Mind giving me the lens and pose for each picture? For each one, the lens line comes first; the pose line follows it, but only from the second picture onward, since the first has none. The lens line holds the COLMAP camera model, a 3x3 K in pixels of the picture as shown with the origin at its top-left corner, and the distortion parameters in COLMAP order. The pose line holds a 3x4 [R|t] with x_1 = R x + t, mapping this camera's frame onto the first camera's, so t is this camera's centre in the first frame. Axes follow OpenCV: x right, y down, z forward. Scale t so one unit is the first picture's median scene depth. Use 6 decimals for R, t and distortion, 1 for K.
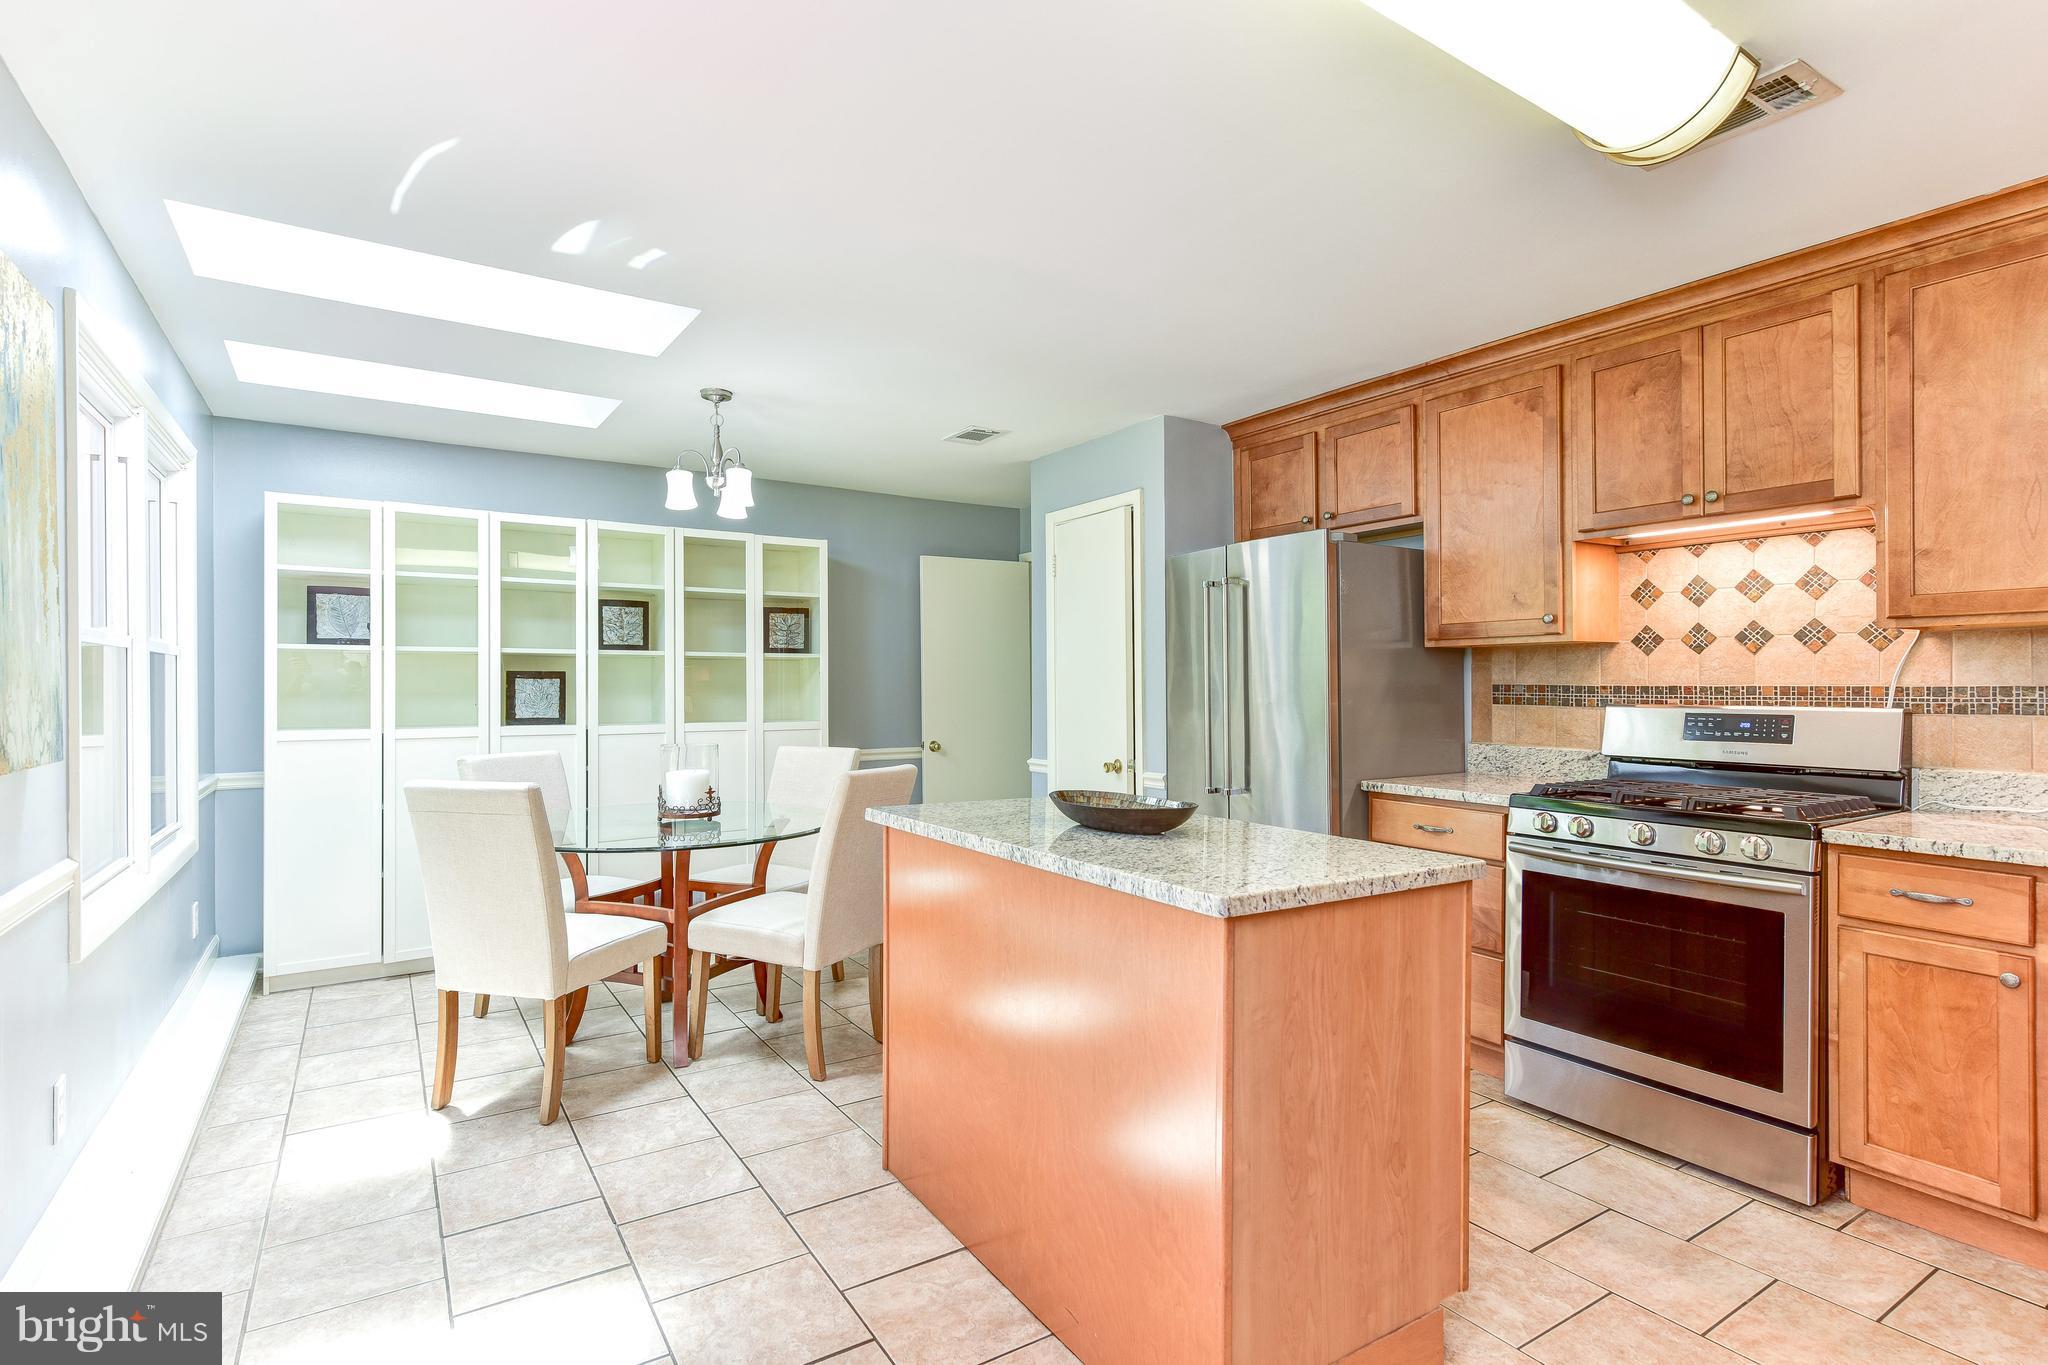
lens RADIAL K [[1008.7, 0, 1028.6], [0, 1008.7, 682.7], [0, 0, 1]] dist [-0.004814, 0.002405]
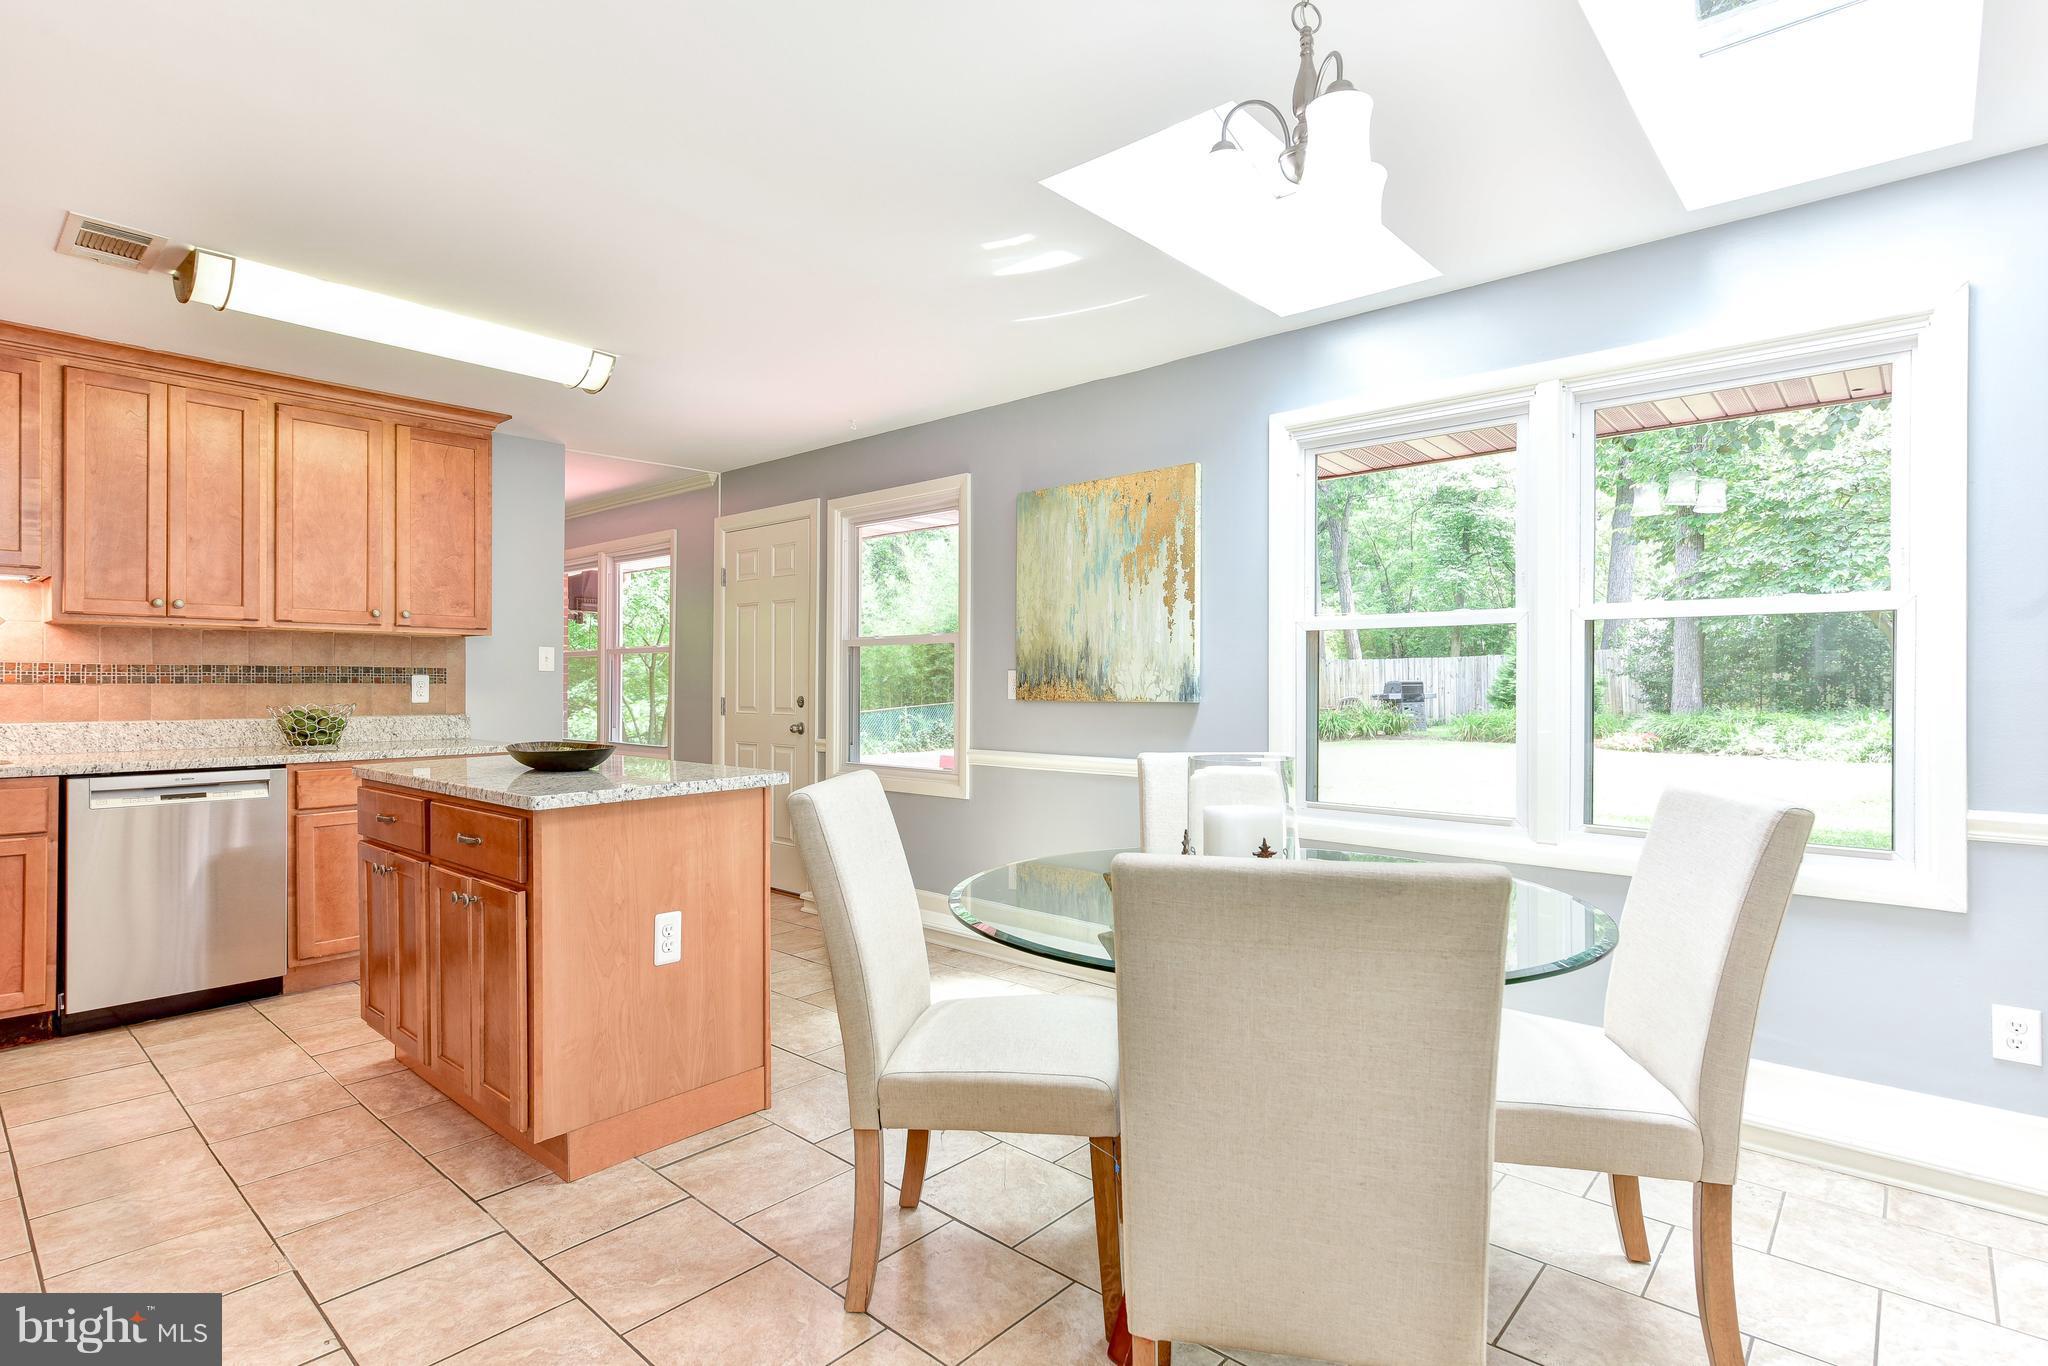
lens RADIAL K [[1008.7, 0, 1026.1], [0, 1008.7, 686.9], [0, 0, 1]] dist [-0.004814, 0.002405]
pose [[-0.962357, -0.000418, -0.271789, 0.076515], [-0.002390, 0.999973, 0.006925, 0.011445], [0.271779, 0.007314, -0.962332, 1.470333]]
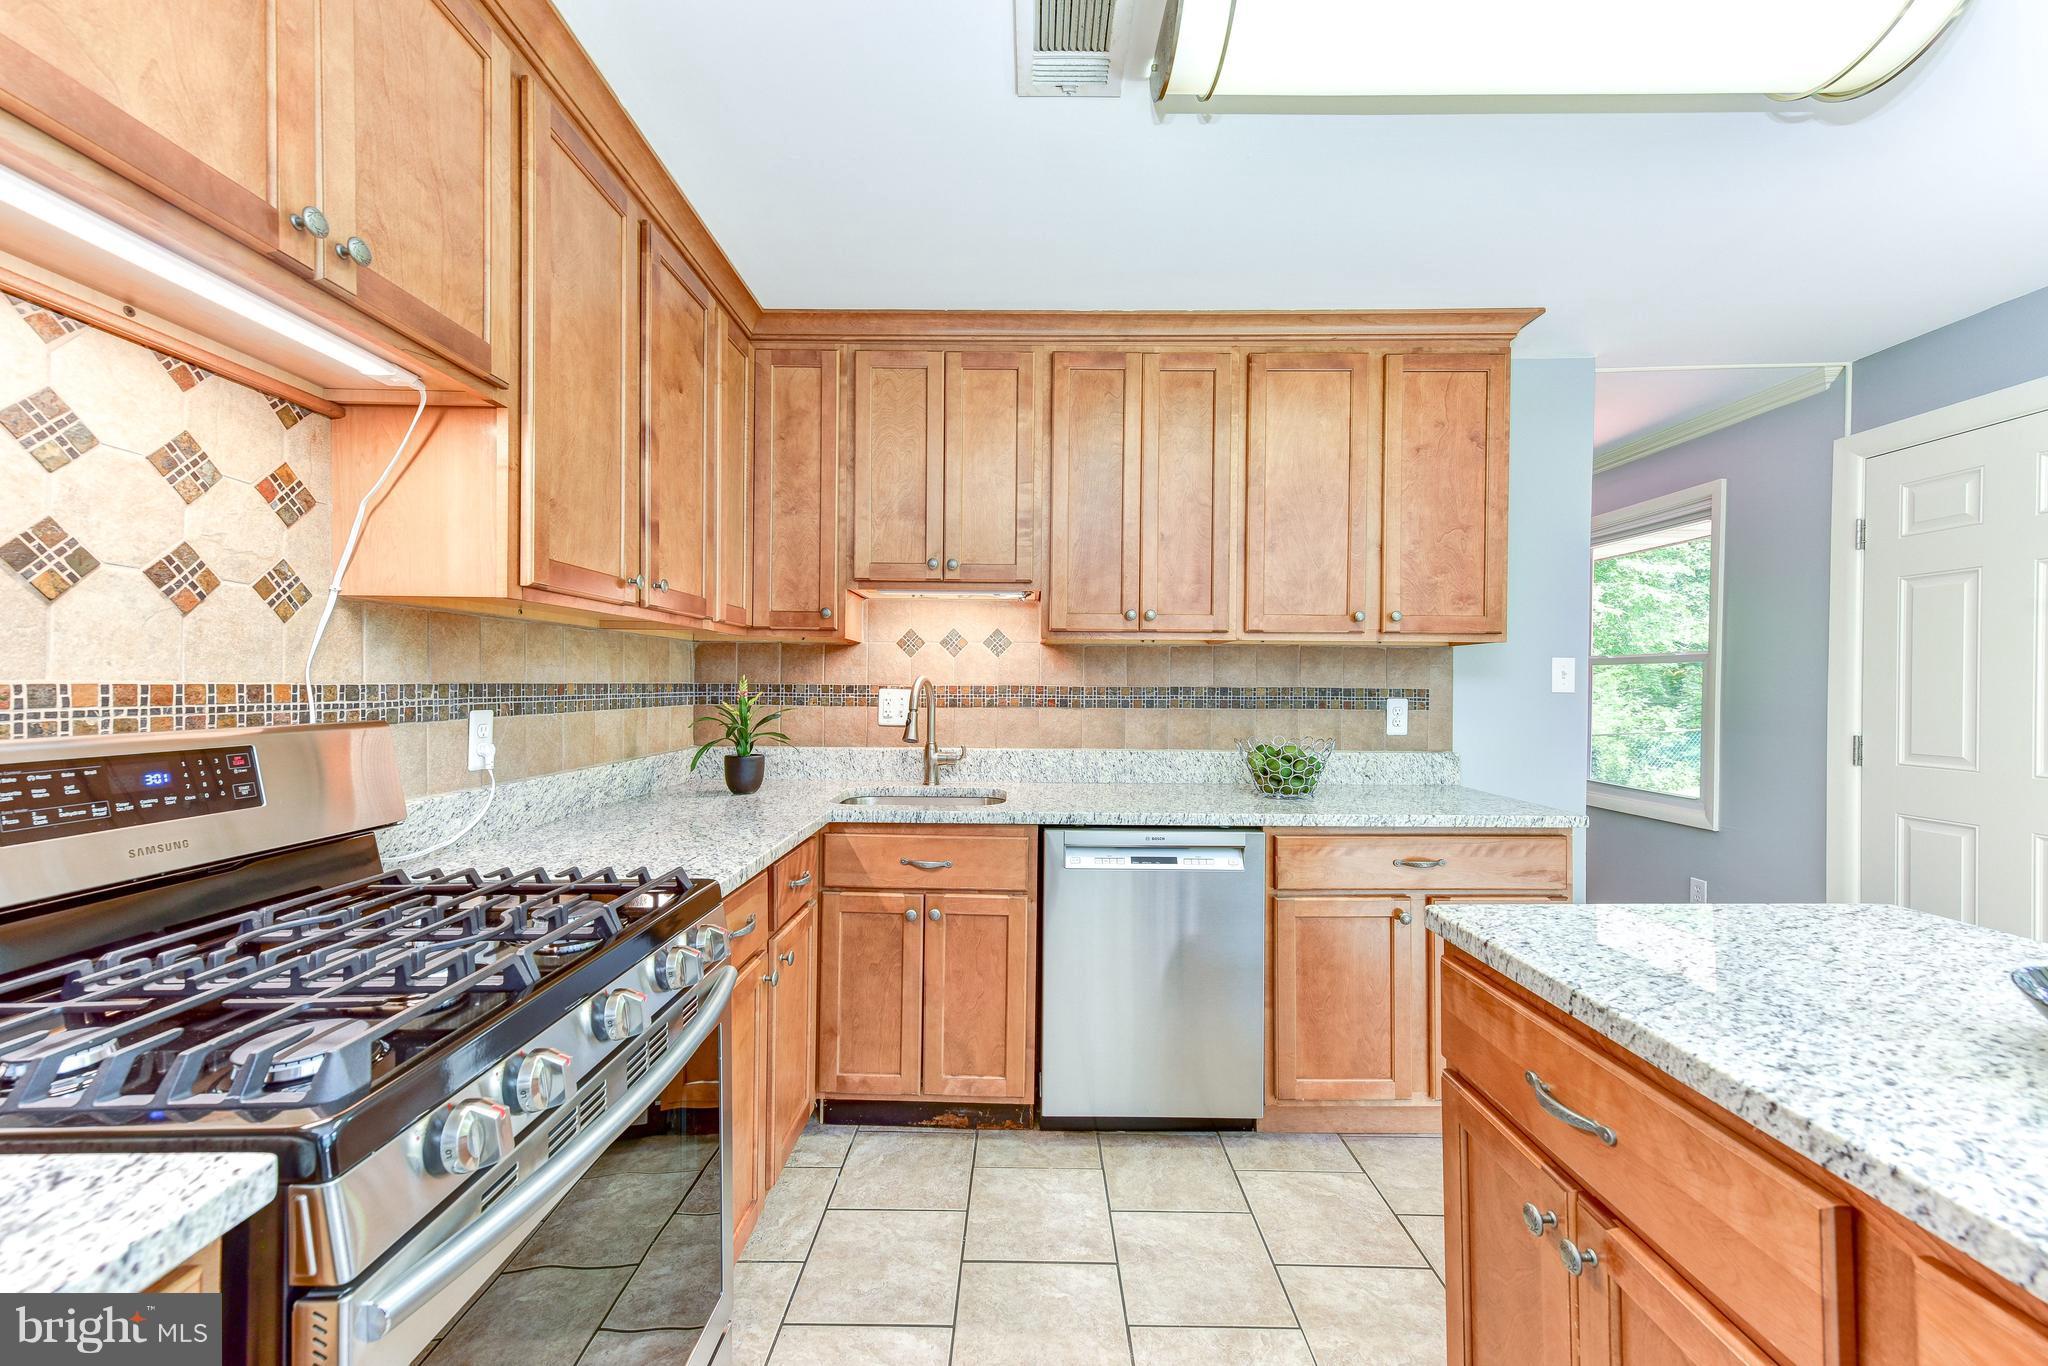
lens RADIAL K [[854.9, 0, 1021.8], [0, 854.9, 689.1], [0, 0, 1]] dist [0.013243, -0.000645]
pose [[-0.841692, -0.005968, 0.539925, 0.226333], [-0.004190, 0.999981, 0.004521, 0.002192], [-0.539942, 0.001543, -0.841701, 1.141921]]
